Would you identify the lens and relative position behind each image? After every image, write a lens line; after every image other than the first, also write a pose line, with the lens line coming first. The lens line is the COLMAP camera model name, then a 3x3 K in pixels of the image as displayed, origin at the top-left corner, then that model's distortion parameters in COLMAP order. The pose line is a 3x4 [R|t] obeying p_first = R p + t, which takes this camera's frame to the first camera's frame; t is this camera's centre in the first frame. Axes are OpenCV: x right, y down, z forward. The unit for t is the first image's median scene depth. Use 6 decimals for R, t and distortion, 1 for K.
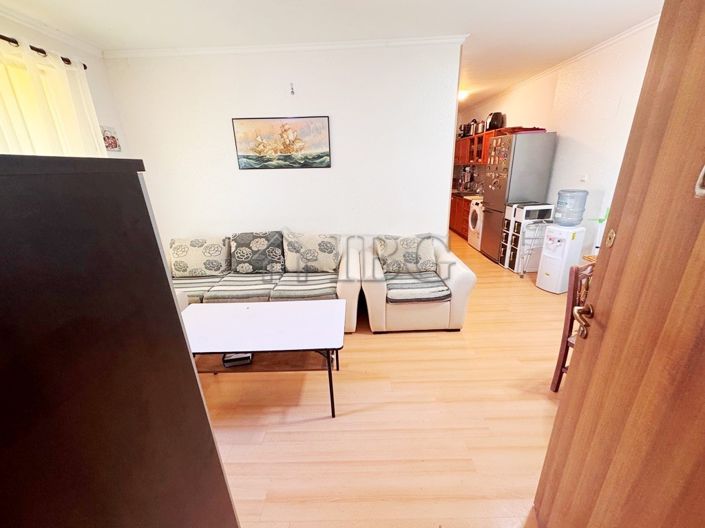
lens RADIAL K [[279.1, 0, 352.5], [0, 279.1, 262.8], [0, 0, 1]] dist [-0.002653, -0.000192]
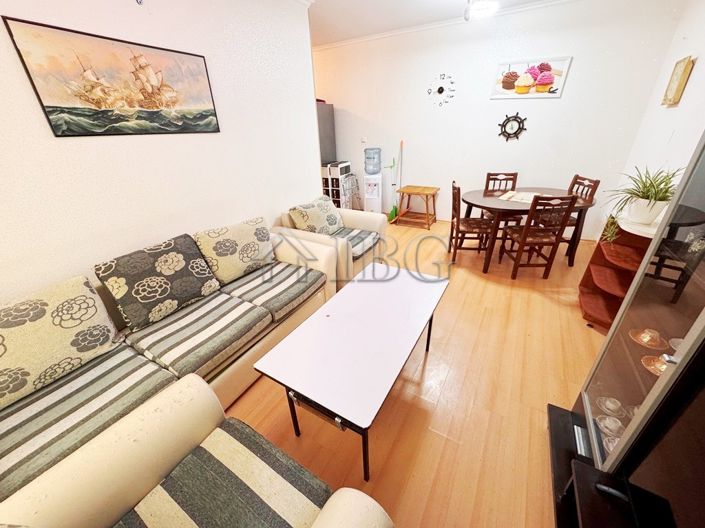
lens RADIAL K [[279.1, 0, 350.5], [0, 279.1, 262.3], [0, 0, 1]] dist [-0.002653, -0.000192]
pose [[0.507650, -0.364750, 0.780544, -0.609324], [0.297546, 0.924443, 0.238477, -0.096375], [-0.808553, 0.111185, 0.577823, 0.333725]]
